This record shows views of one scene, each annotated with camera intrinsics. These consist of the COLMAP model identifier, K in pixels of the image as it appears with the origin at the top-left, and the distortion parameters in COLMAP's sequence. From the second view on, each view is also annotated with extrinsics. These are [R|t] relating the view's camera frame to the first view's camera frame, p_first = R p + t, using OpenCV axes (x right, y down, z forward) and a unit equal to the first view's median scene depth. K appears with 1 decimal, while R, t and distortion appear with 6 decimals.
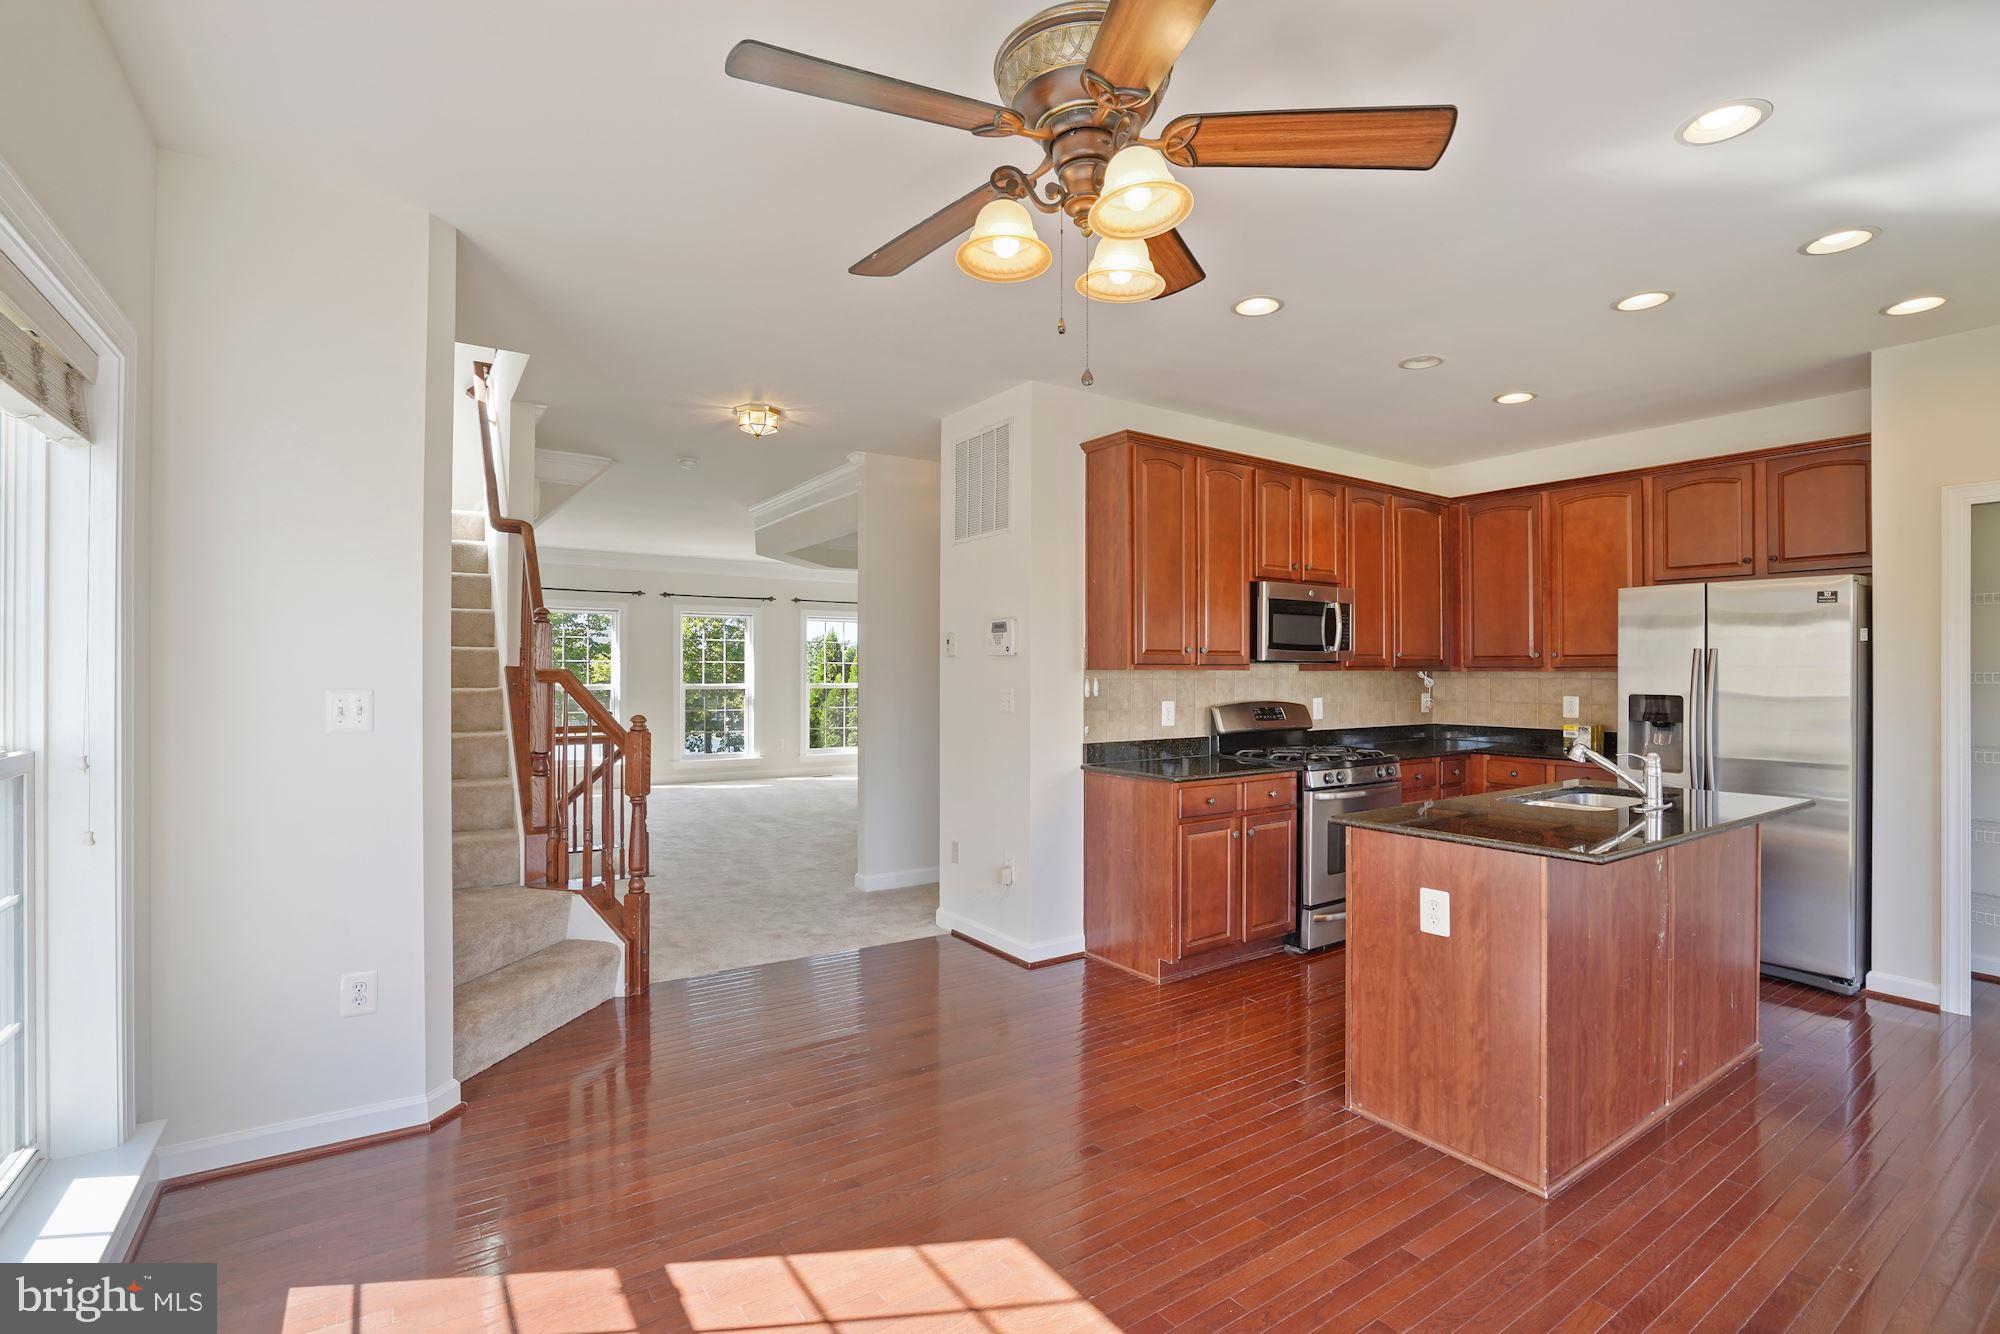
lens RADIAL K [[934.9, 0, 998.9], [0, 934.9, 665.1], [0, 0, 1]] dist [-0.054771, 0.019359]
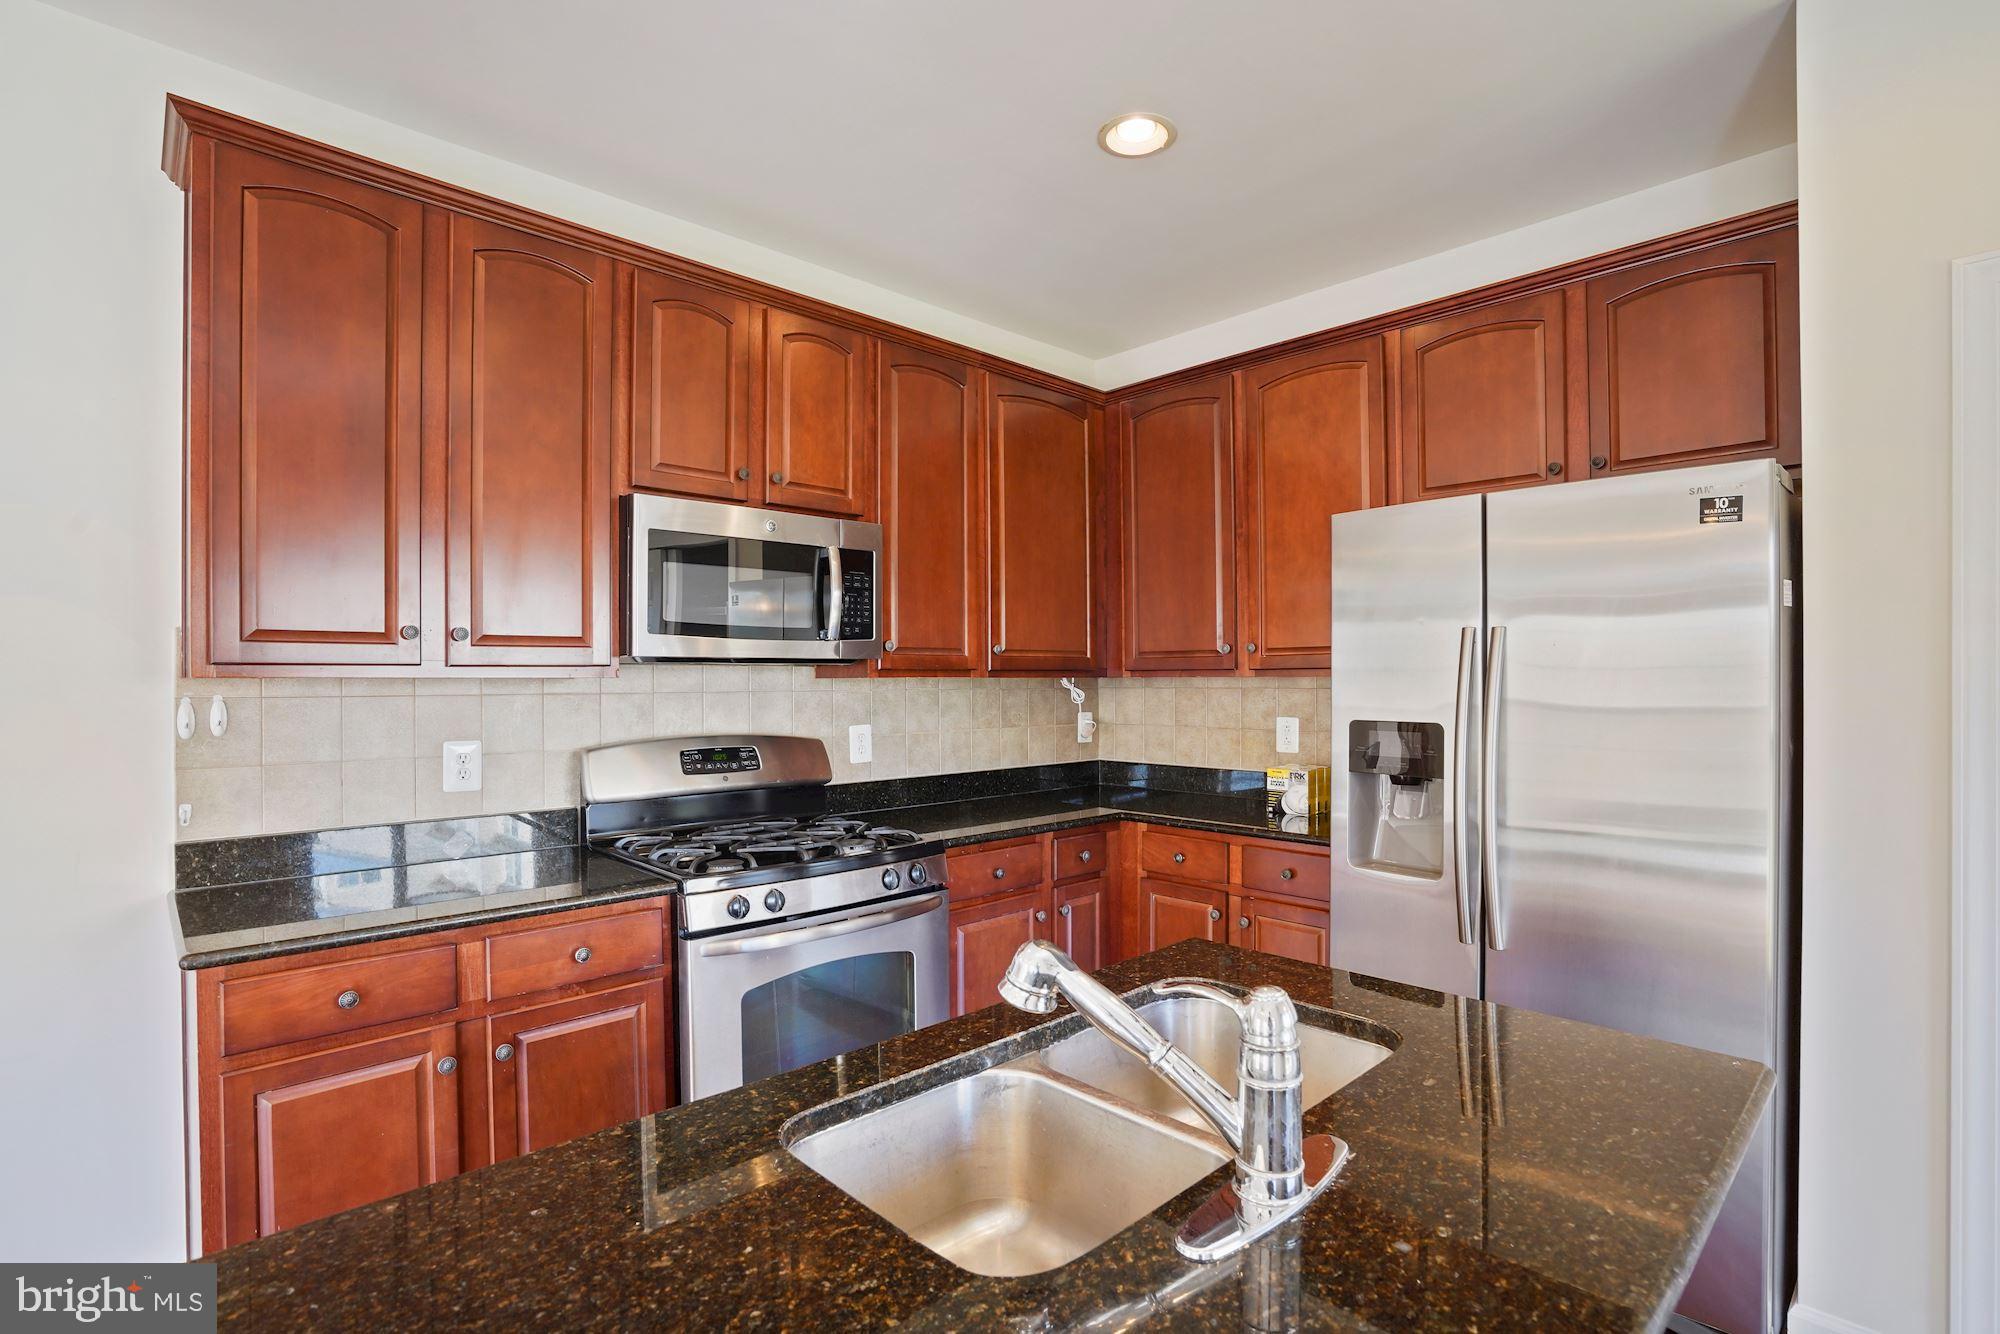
lens RADIAL K [[934.9, 0, 1000.3], [0, 934.9, 675.0], [0, 0, 1]] dist [-0.054771, 0.019359]
pose [[0.987065, -0.004892, 0.160243, 0.405494], [0.004629, 0.999987, 0.002018, 0.004501], [-0.160251, -0.001250, 0.987076, 0.509005]]
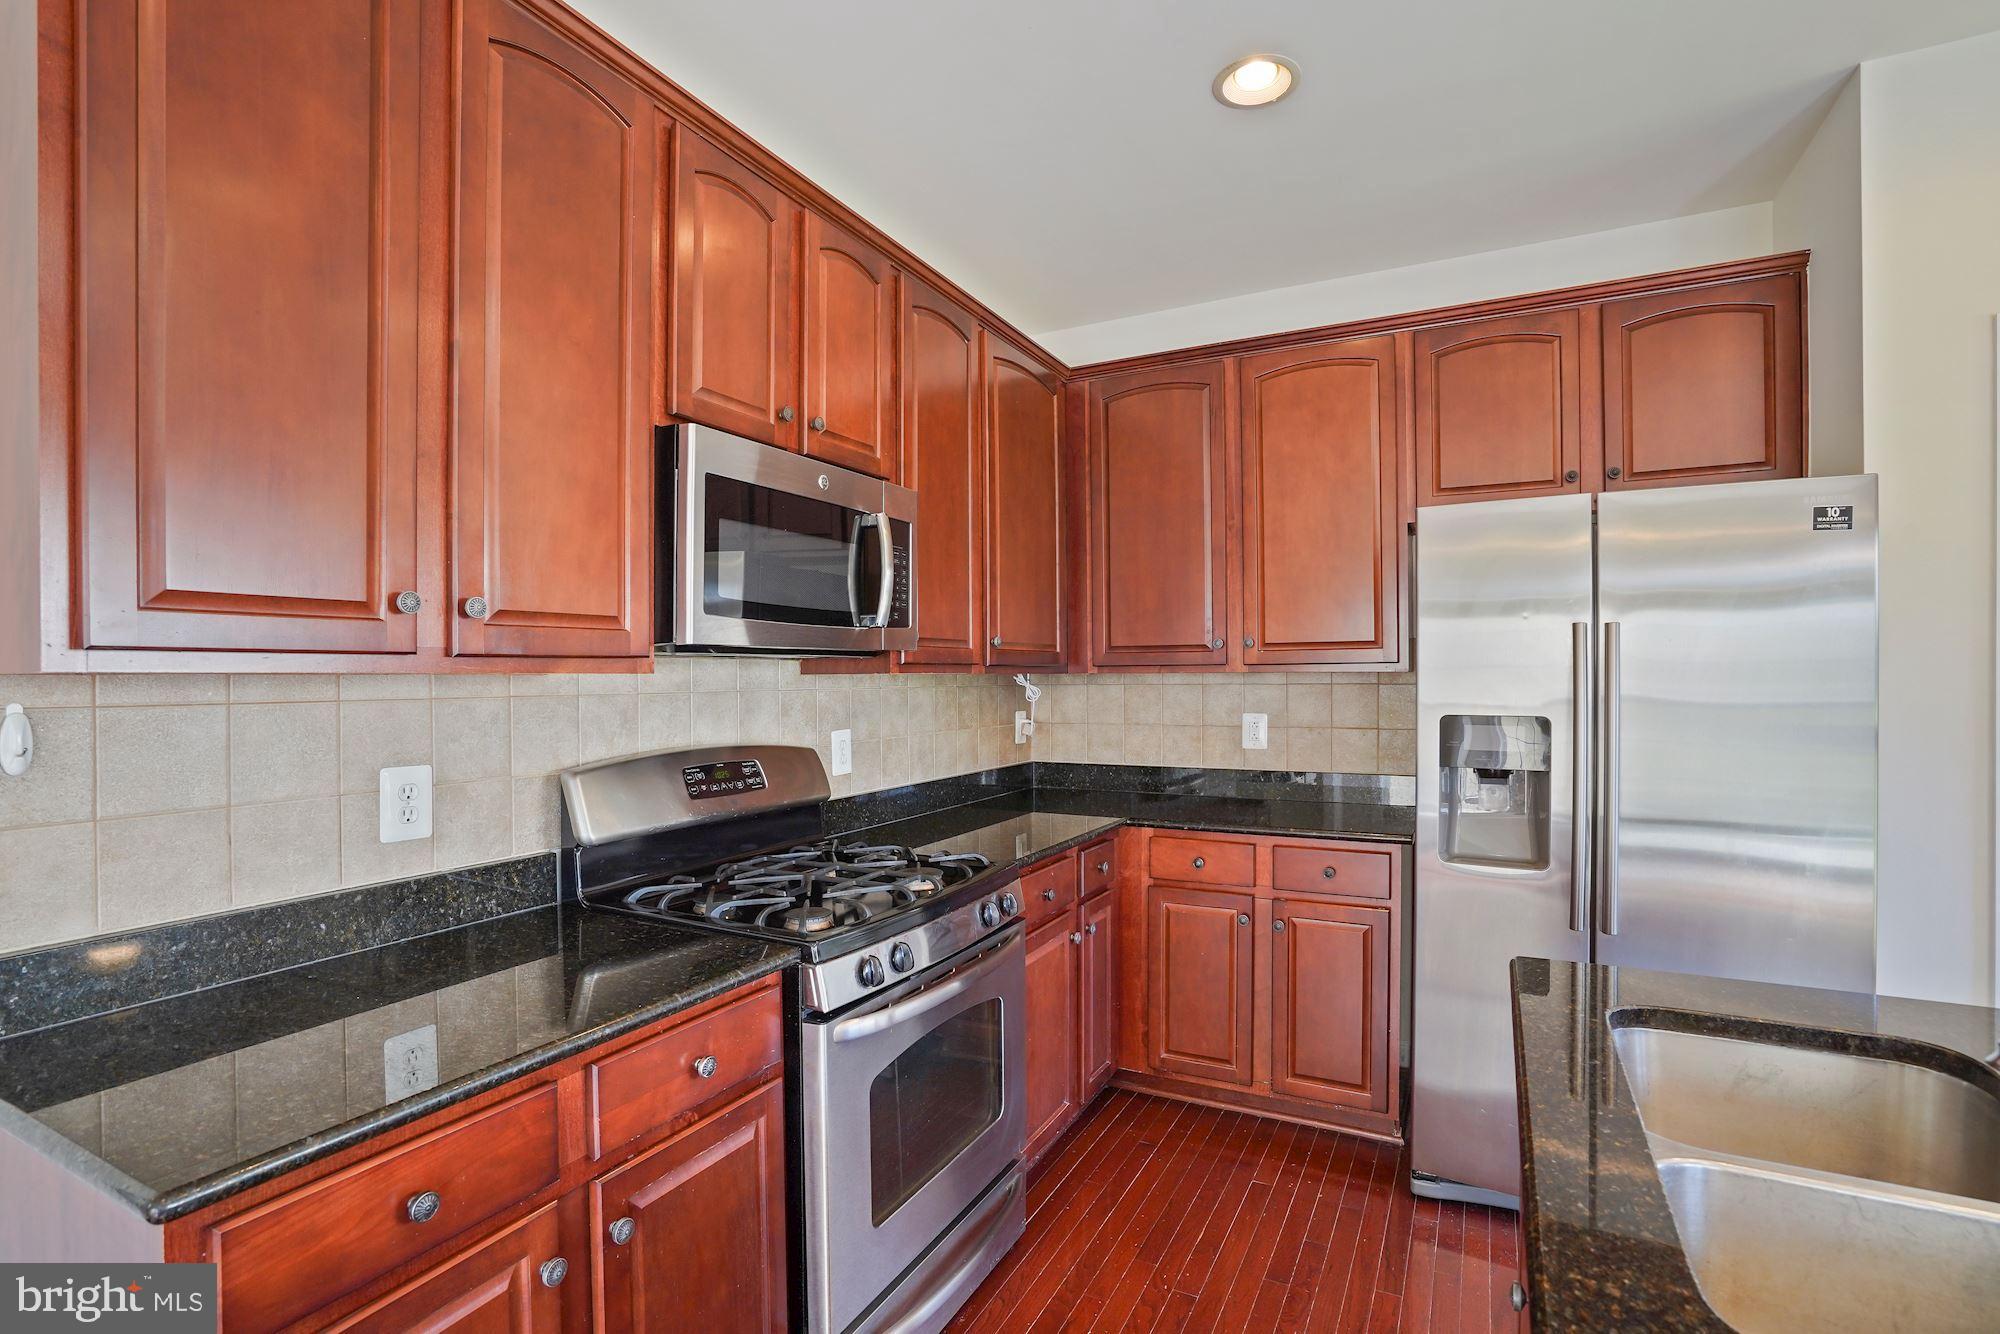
lens RADIAL K [[934.9, 0, 999.9], [0, 934.9, 670.6], [0, 0, 1]] dist [-0.054771, 0.019359]
pose [[0.882880, -0.005256, 0.469569, 0.228501], [0.005079, 0.999986, 0.001644, 0.005033], [-0.469571, 0.000934, 0.882894, 0.649264]]
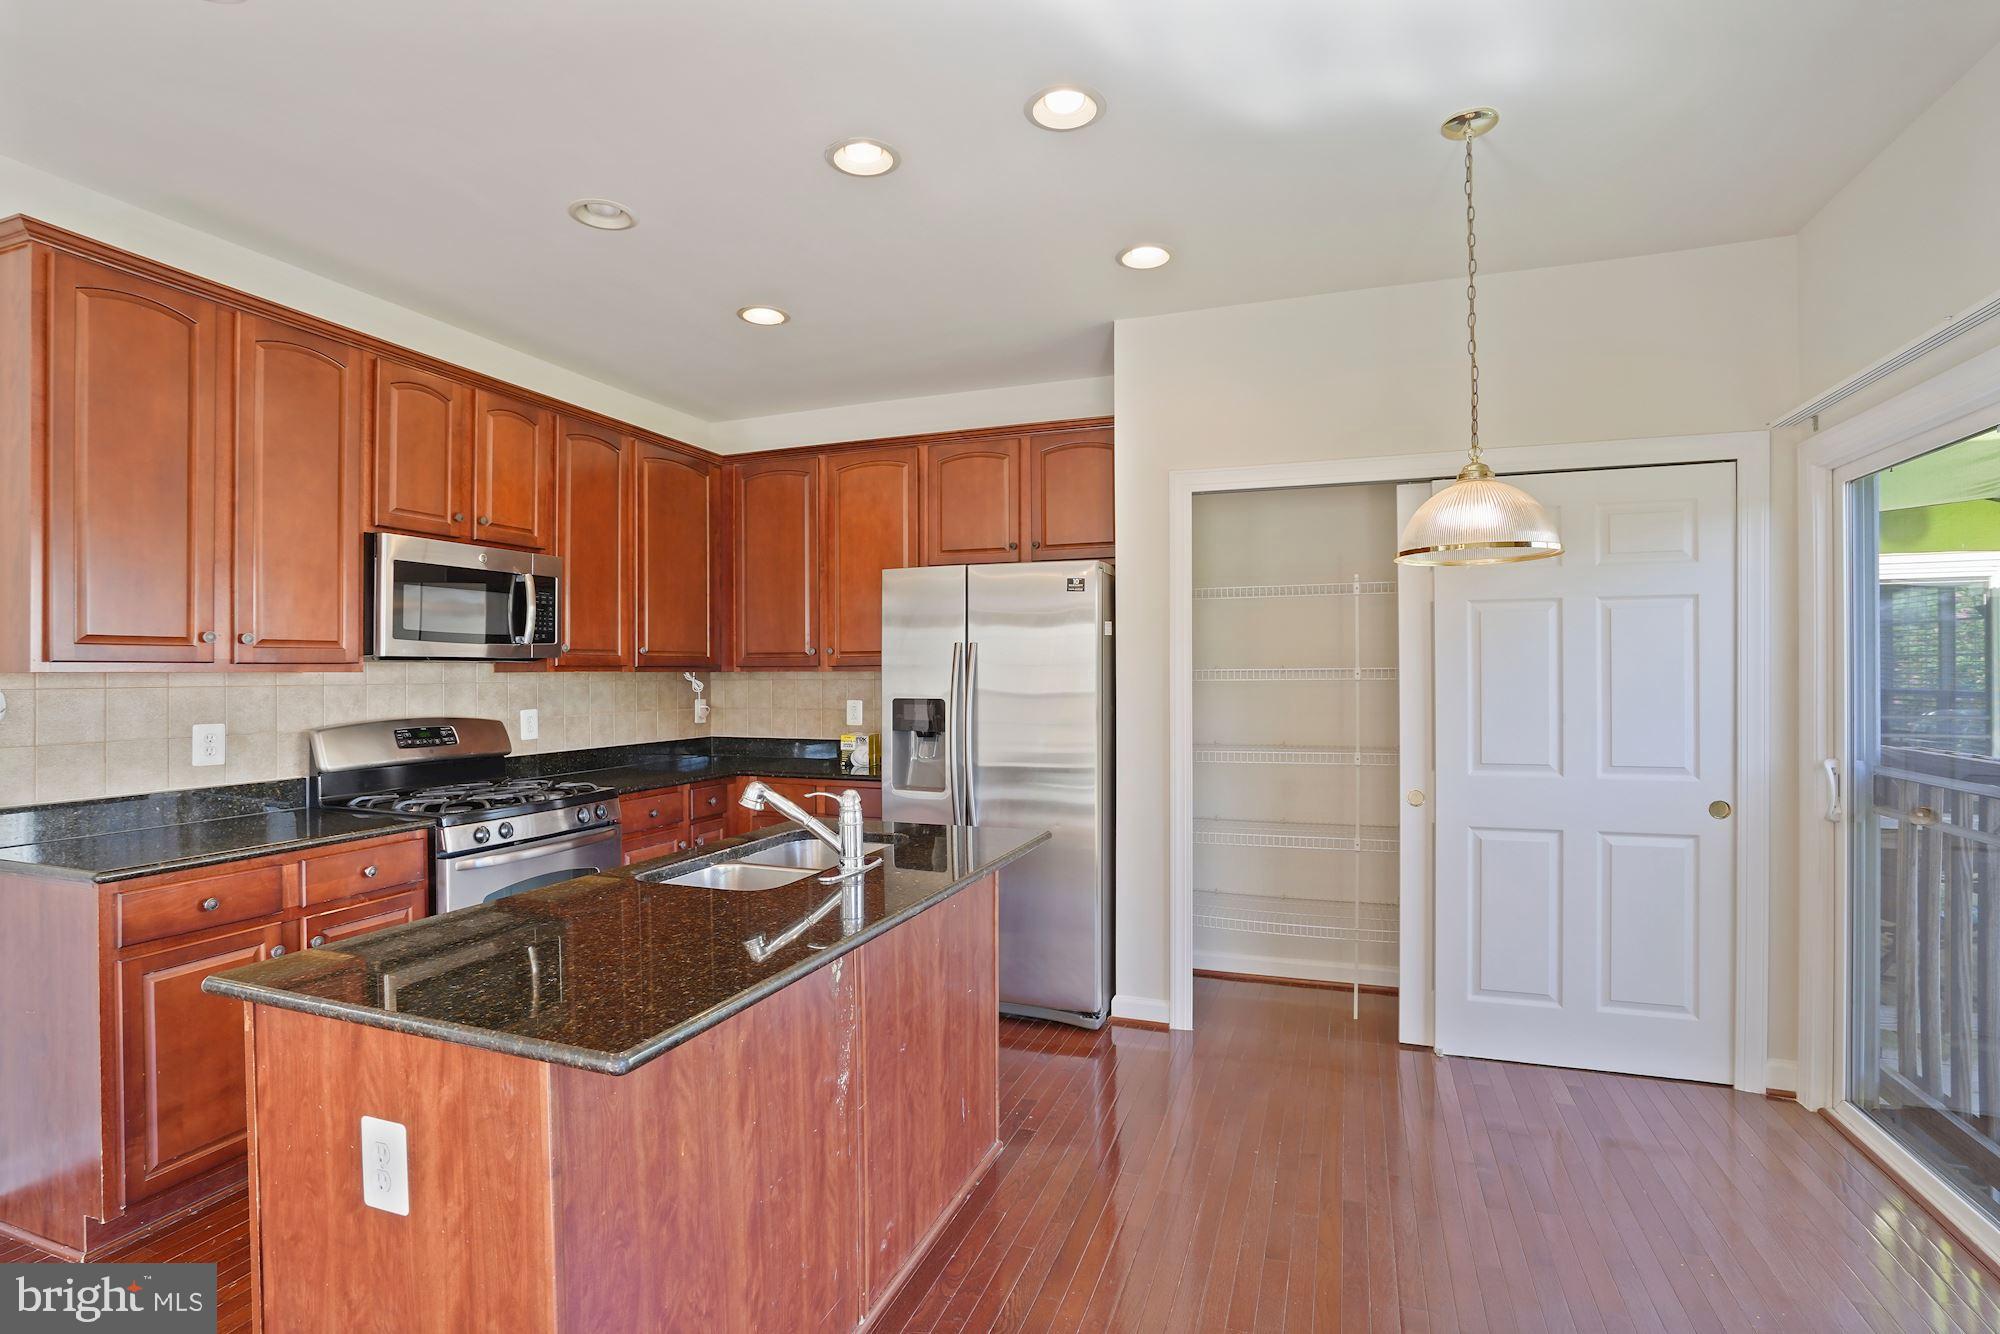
lens RADIAL K [[934.9, 0, 999.1], [0, 934.9, 662.9], [0, 0, 1]] dist [-0.054771, 0.019359]
pose [[0.815607, -0.000563, 0.578606, 0.273653], [0.002916, 0.999991, -0.003138, 0.002811], [-0.578599, 0.004246, 0.815601, 0.250006]]
